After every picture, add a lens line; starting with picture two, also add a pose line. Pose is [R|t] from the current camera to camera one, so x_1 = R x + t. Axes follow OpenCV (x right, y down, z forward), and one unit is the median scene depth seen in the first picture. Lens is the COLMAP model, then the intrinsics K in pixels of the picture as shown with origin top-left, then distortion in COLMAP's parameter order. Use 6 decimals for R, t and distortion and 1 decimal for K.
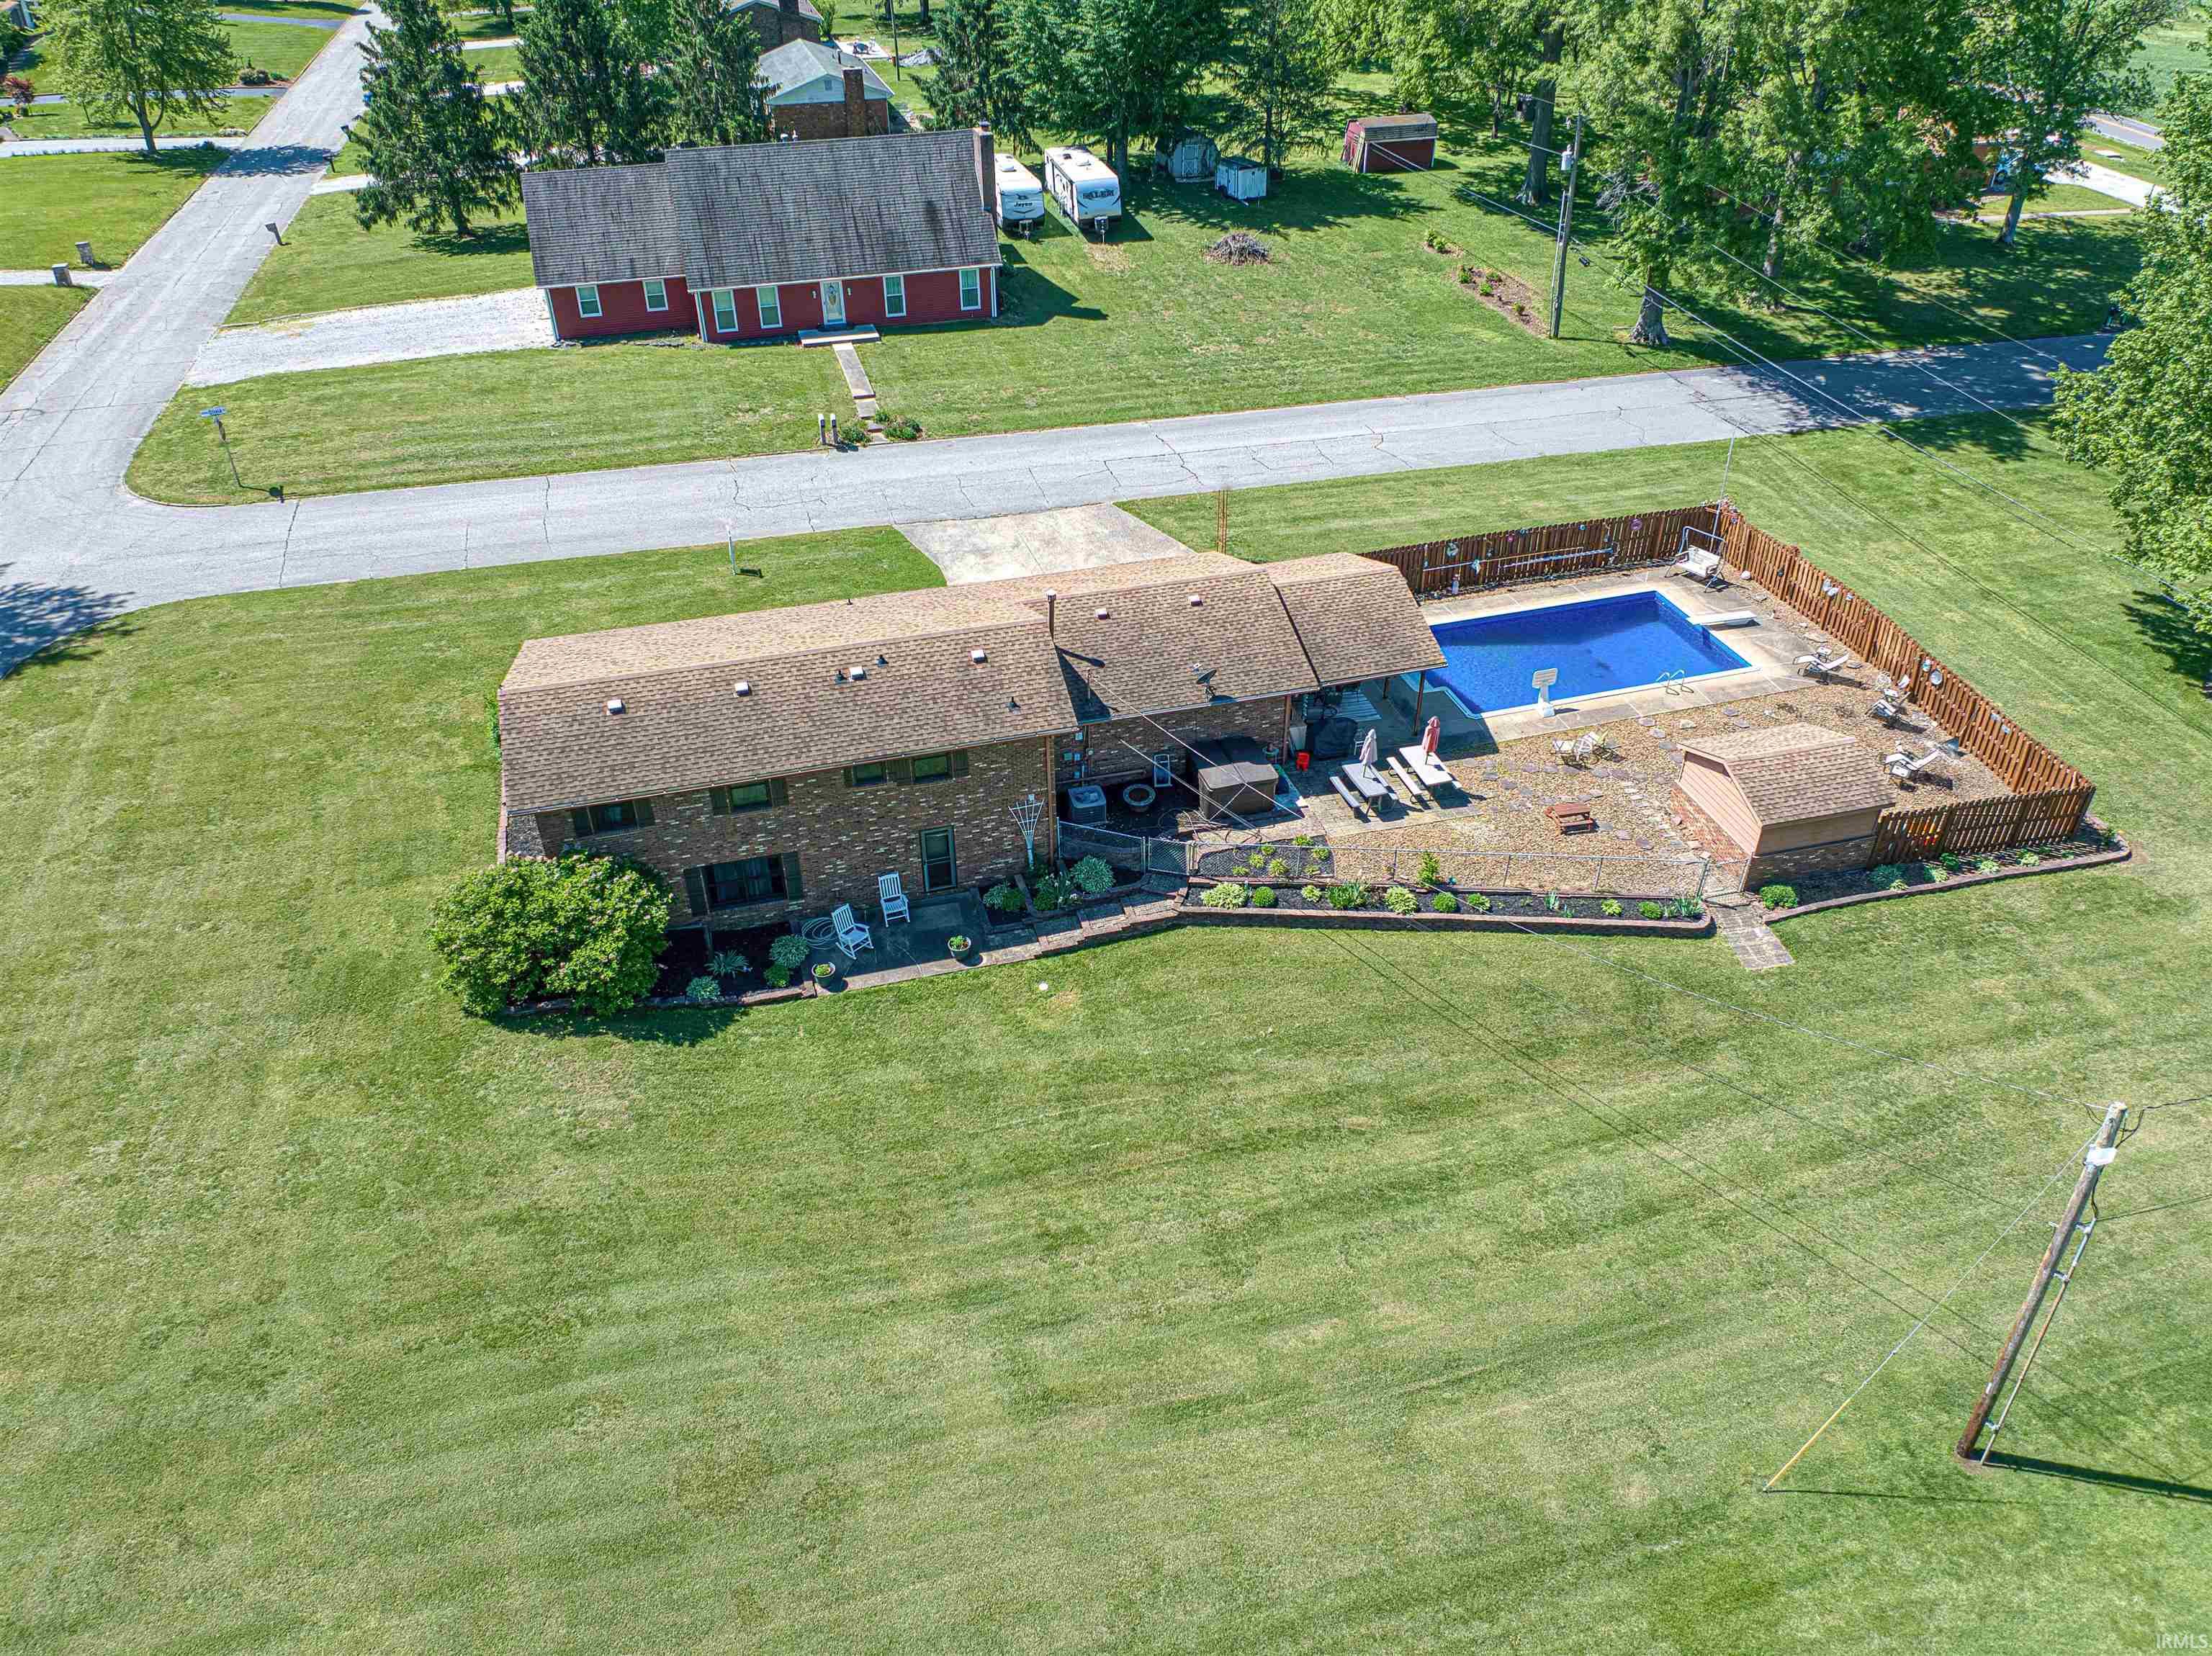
lens RADIAL K [[1619.8, 0, 1088.0], [0, 1619.8, 844.8], [0, 0, 1]] dist [0.013350, -0.033507]
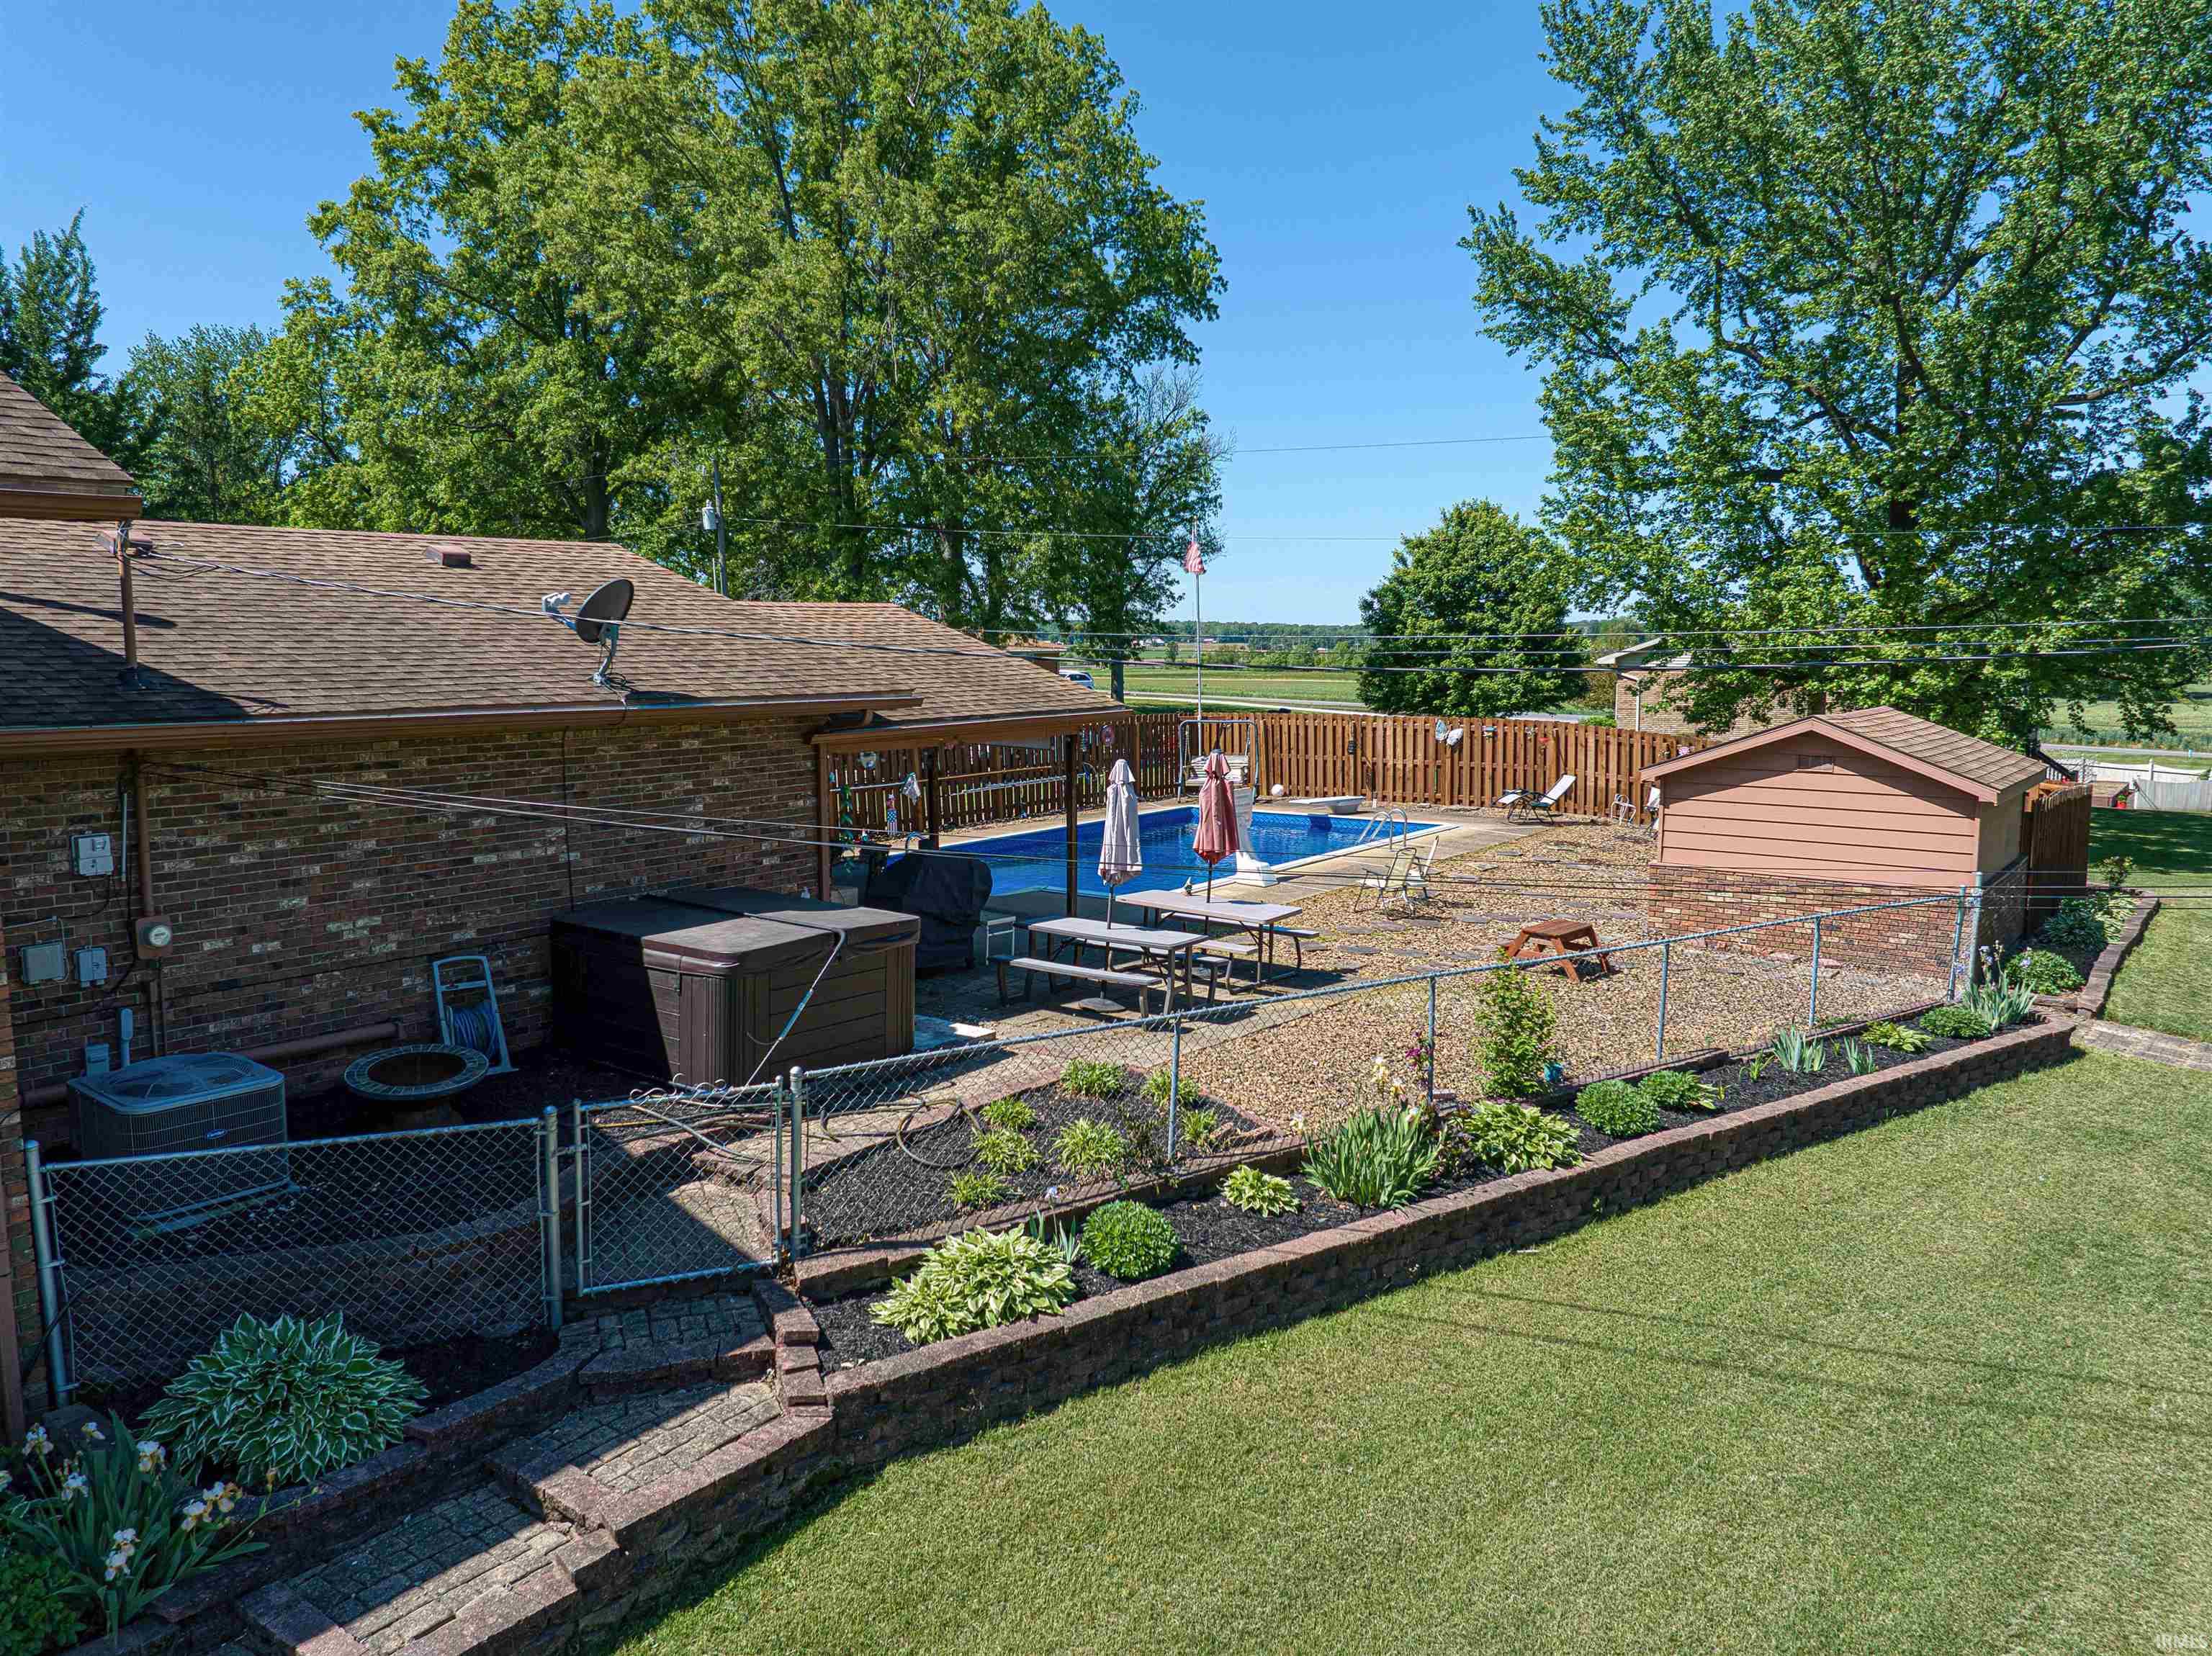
lens RADIAL K [[1619.8, 0, 1109.3], [0, 1619.8, 830.8], [0, 0, 1]] dist [0.013350, -0.033507]
pose [[0.796925, -0.088066, 0.597624, -0.027922], [0.361825, 0.861804, -0.355494, 0.063276], [-0.483728, 0.499538, 0.718658, 0.802783]]
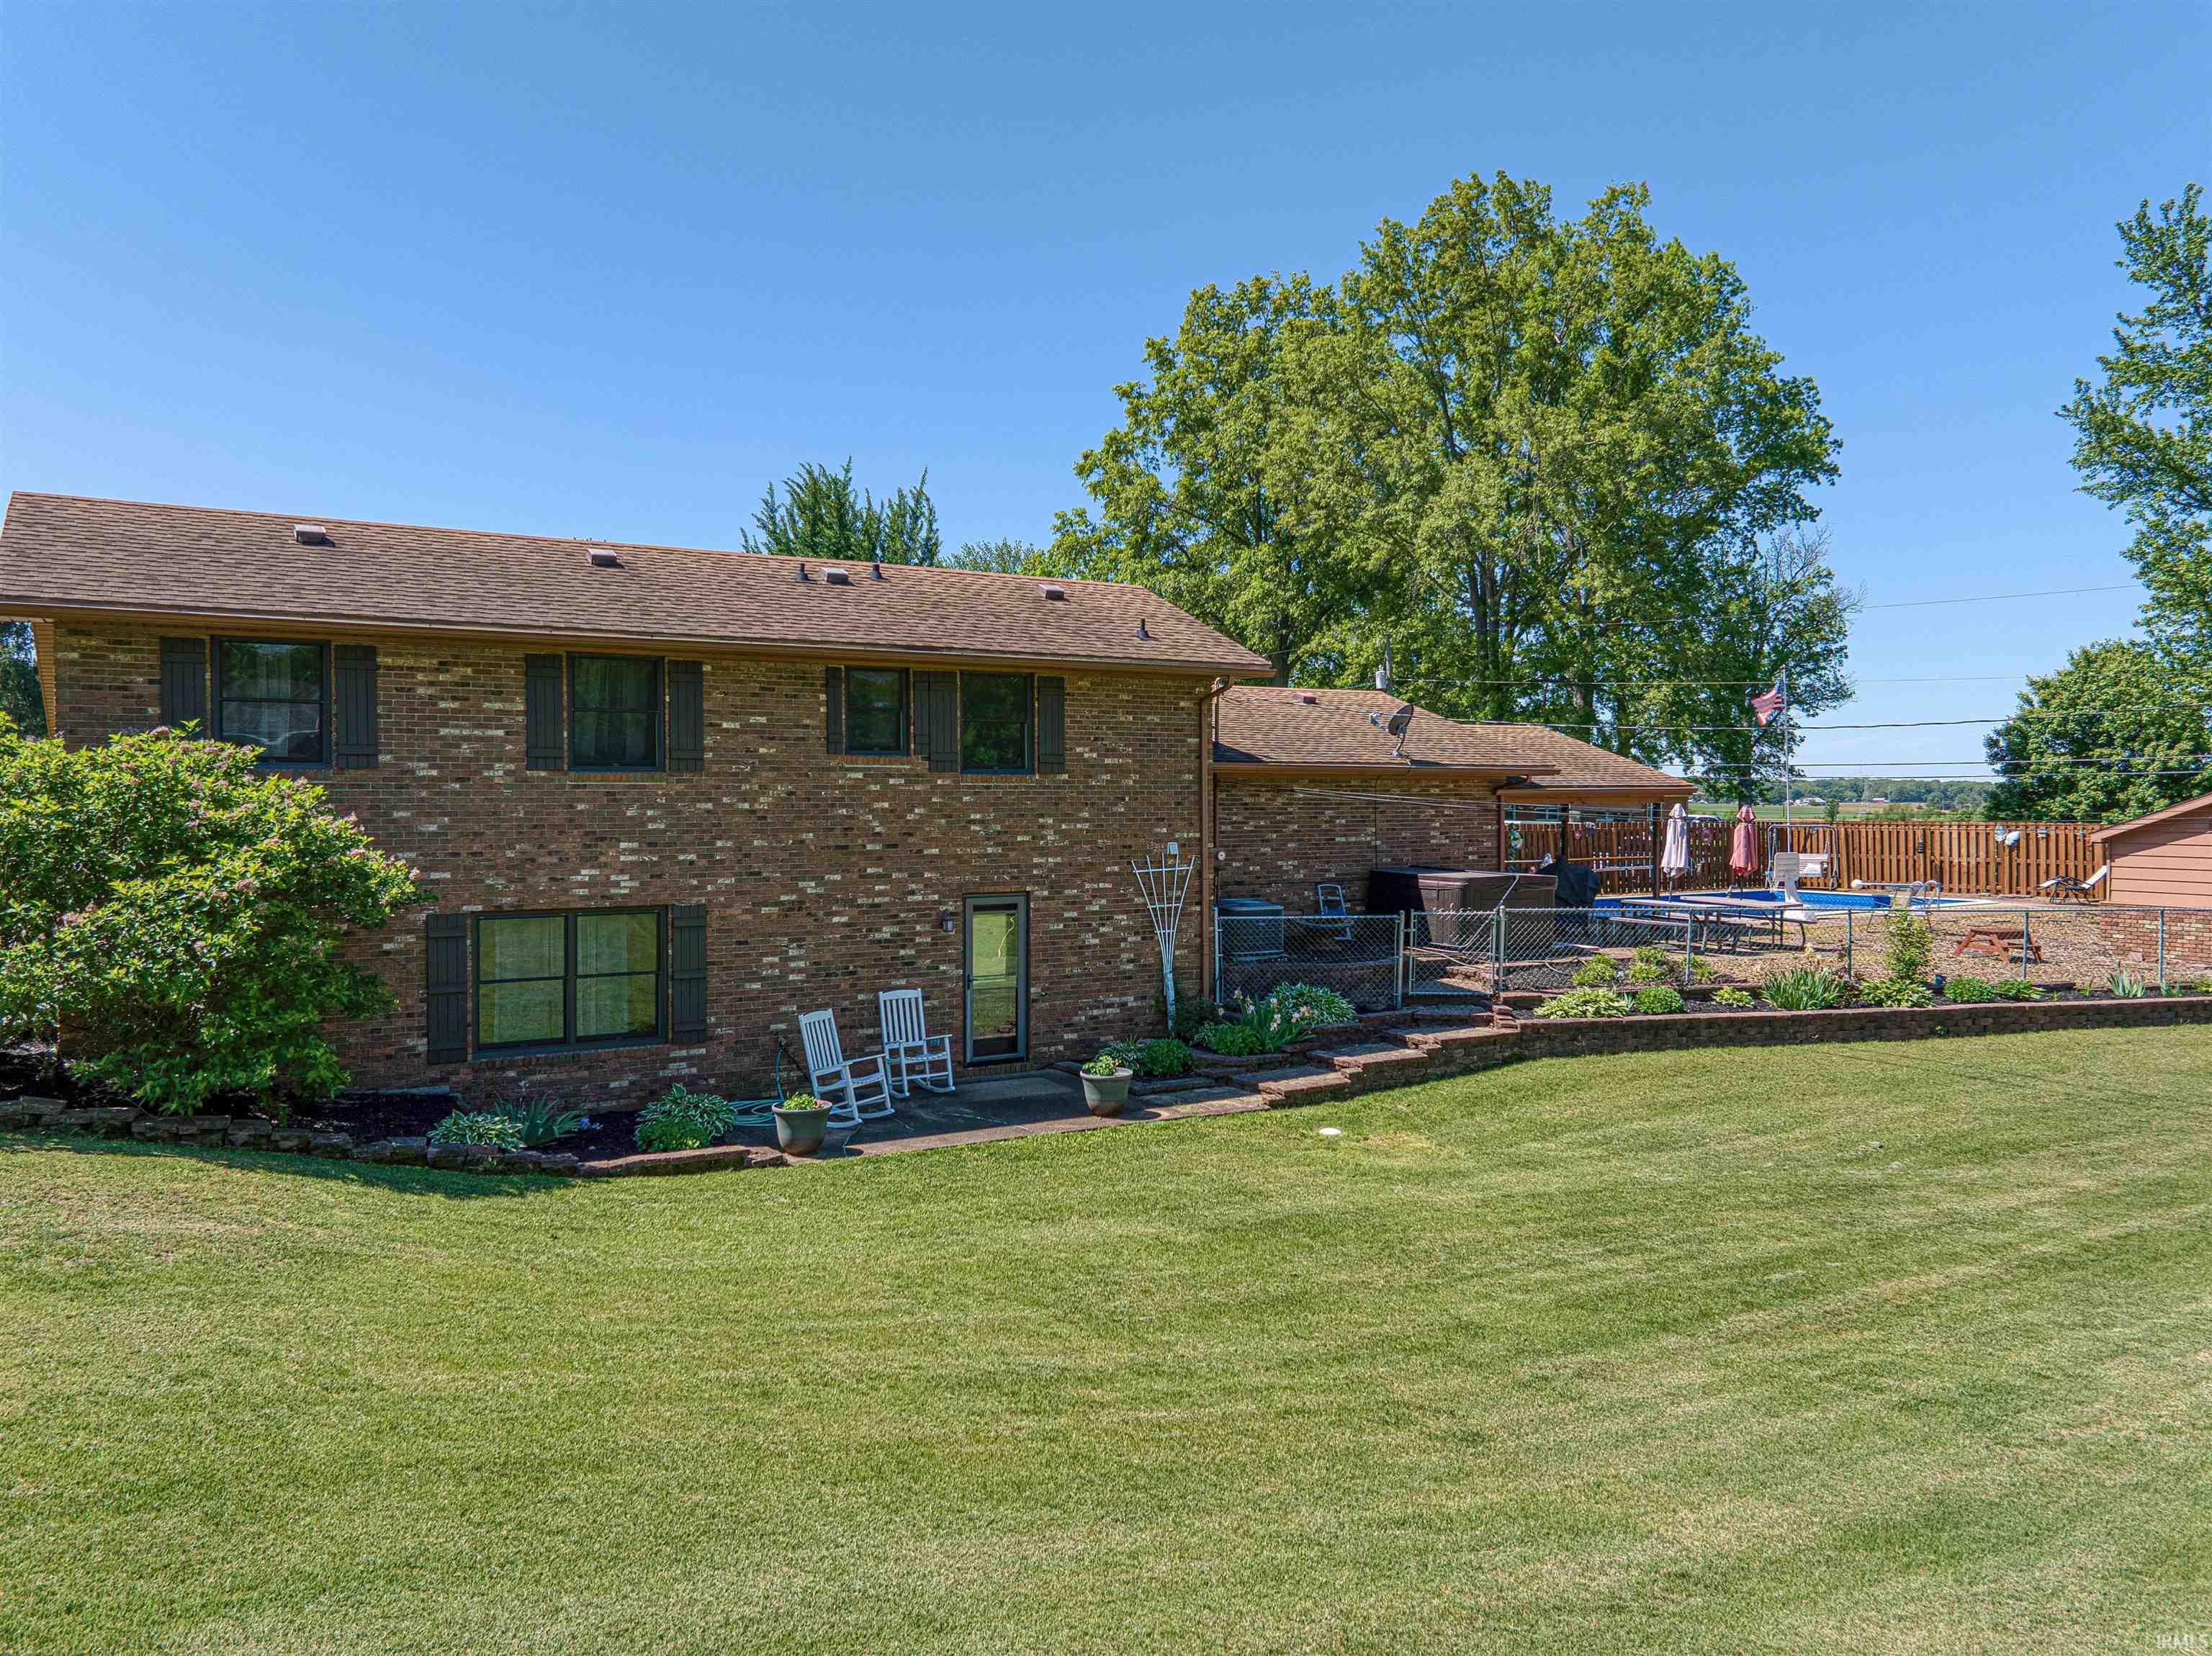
lens RADIAL K [[1619.8, 0, 1100.1], [0, 1619.8, 834.0], [0, 0, 1]] dist [0.013350, -0.033507]
pose [[0.965703, -0.024282, 0.258511, -0.183787], [0.165362, 0.825111, -0.540230, 0.230447], [-0.200182, 0.564449, 0.800827, 0.606063]]
